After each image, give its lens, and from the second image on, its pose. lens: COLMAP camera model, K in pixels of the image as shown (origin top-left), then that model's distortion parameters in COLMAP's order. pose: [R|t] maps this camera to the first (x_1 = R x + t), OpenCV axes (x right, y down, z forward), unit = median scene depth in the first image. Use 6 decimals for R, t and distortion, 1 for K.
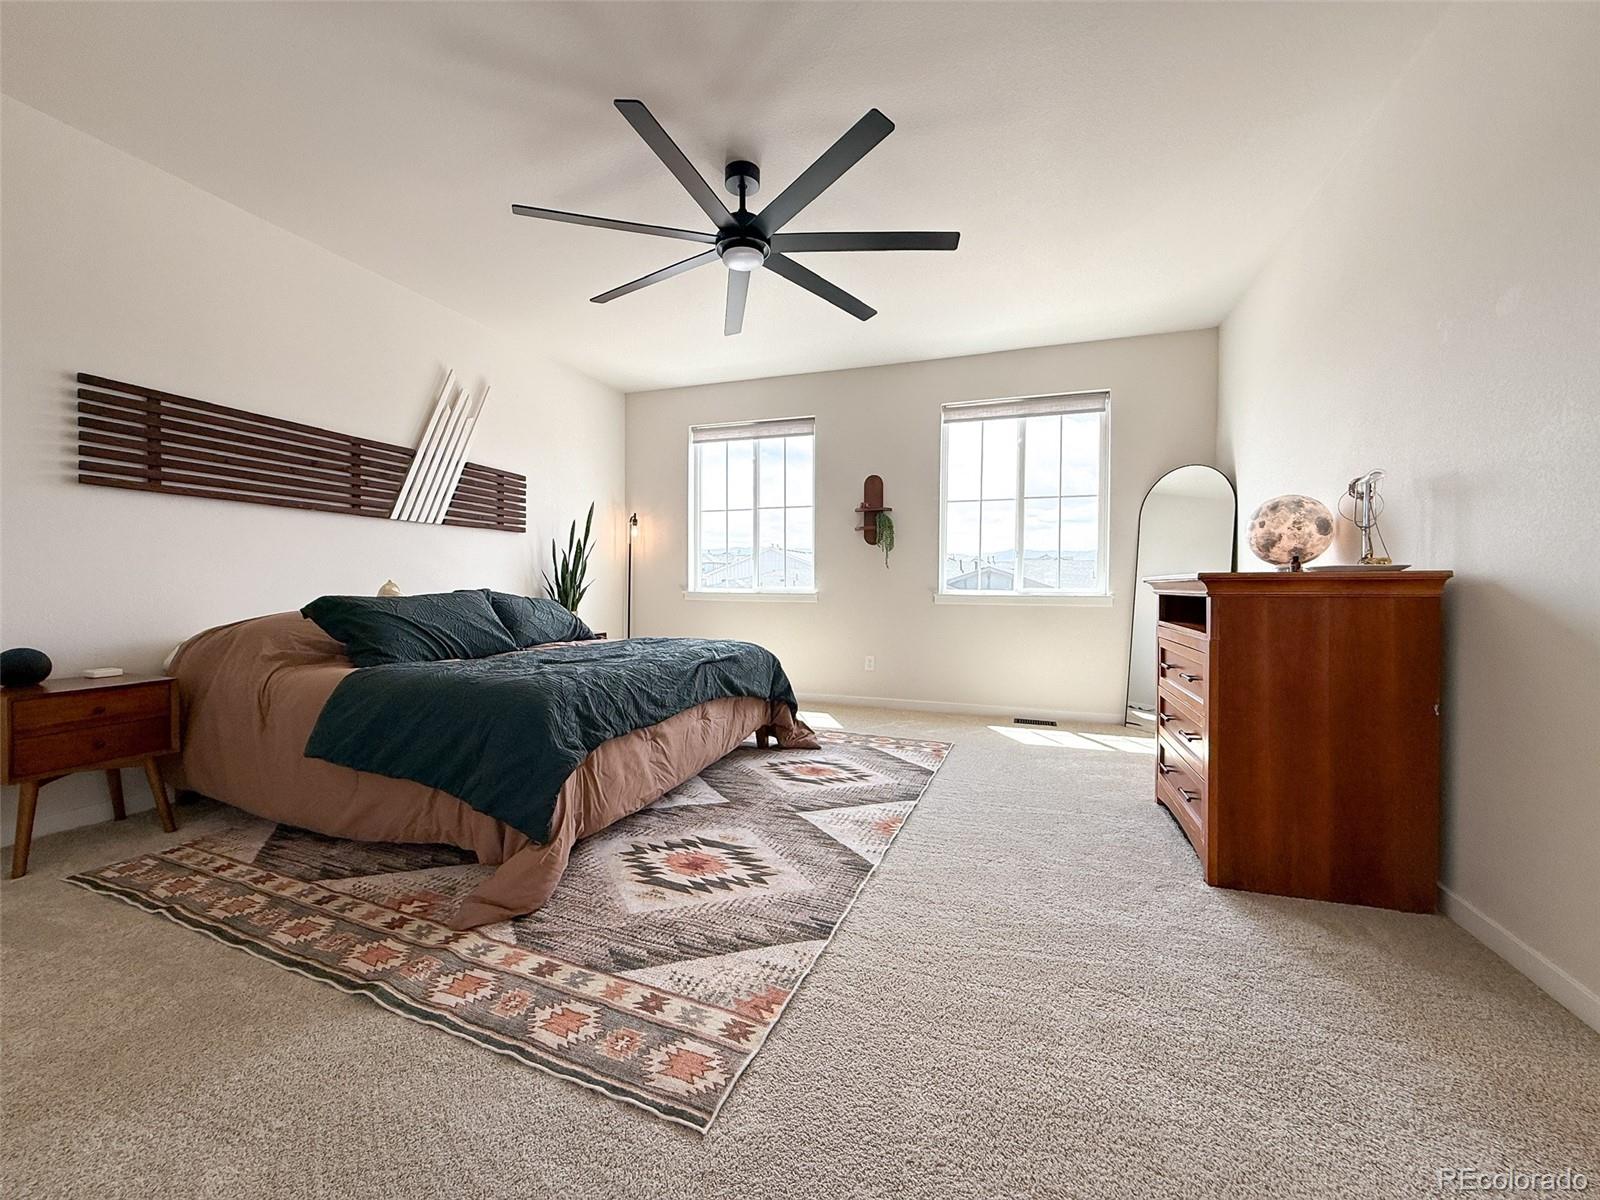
lens RADIAL K [[645.9, 0, 800.0], [0, 645.9, 601.6], [0, 0, 1]] dist [-0.003792, -0.000191]
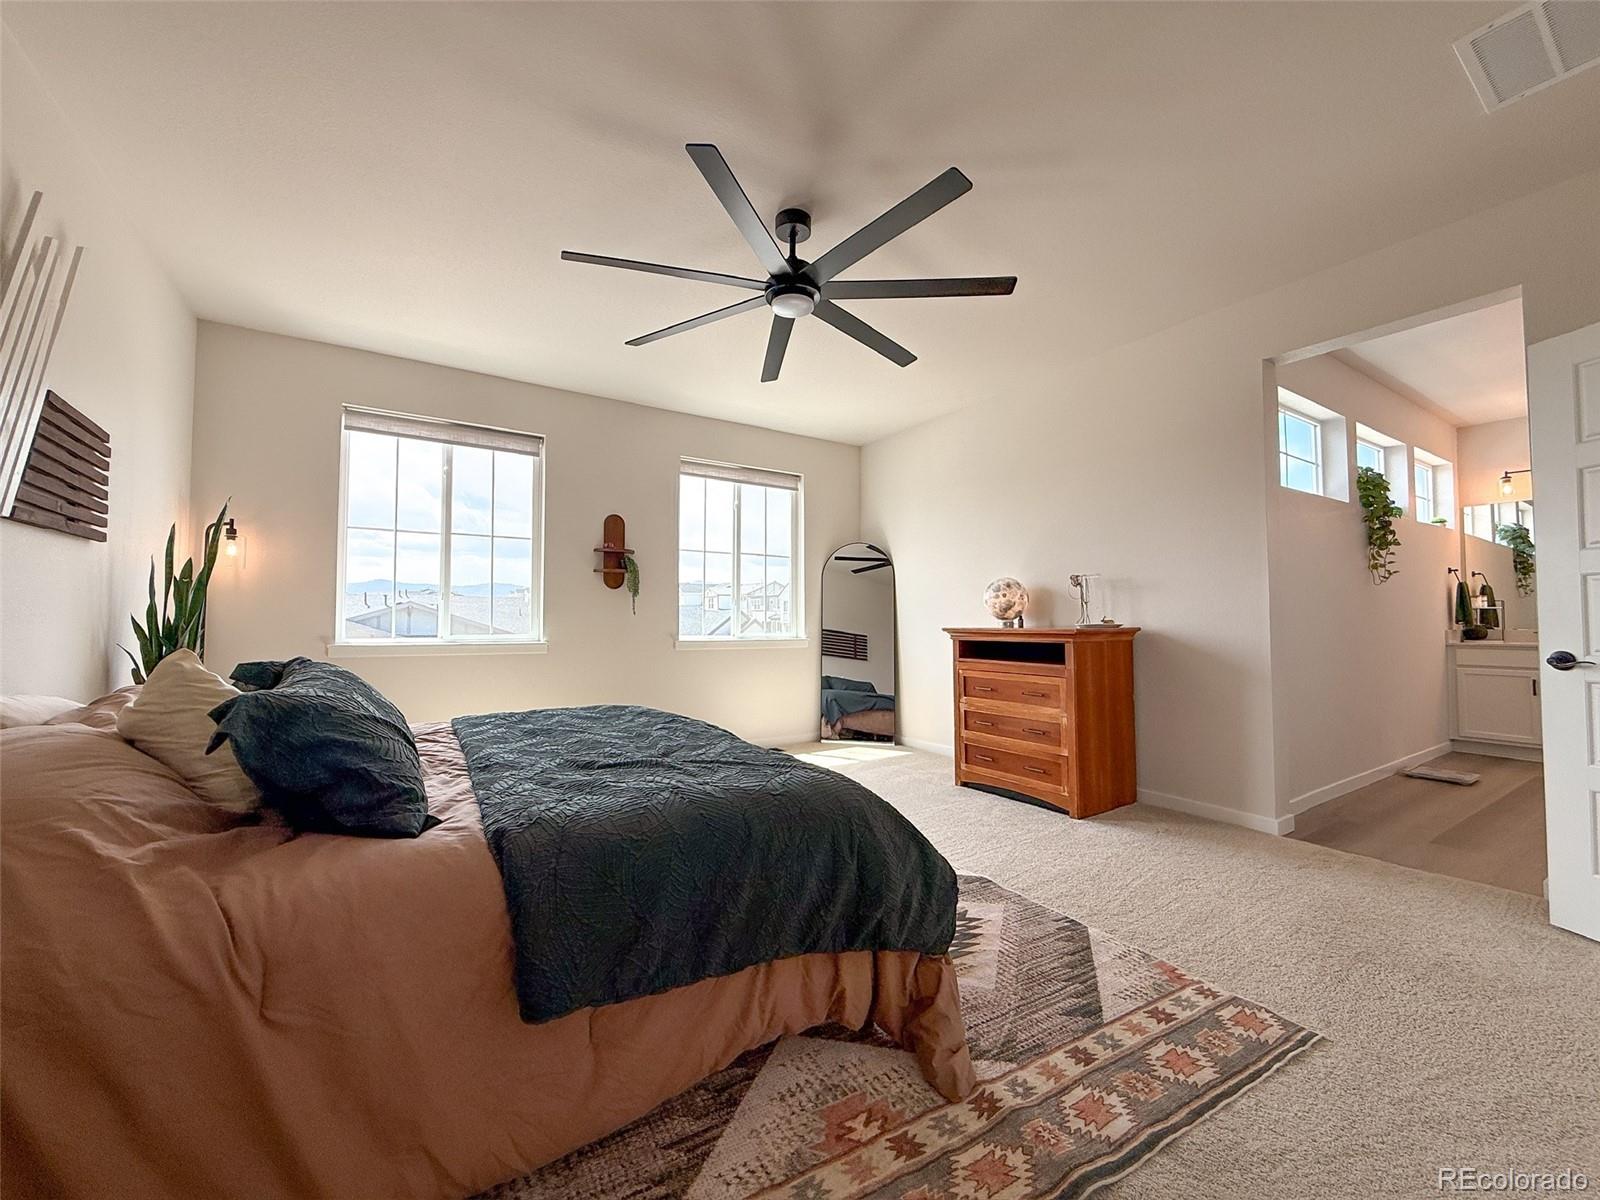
lens RADIAL K [[643.2, 0, 793.2], [0, 643.2, 599.8], [0, 0, 1]] dist [0.001198, -0.000134]
pose [[0.604799, 0.023819, 0.796022, -0.841345], [0.020837, 0.998737, -0.045716, -0.044325], [-0.796105, 0.044236, 0.603539, 0.428670]]
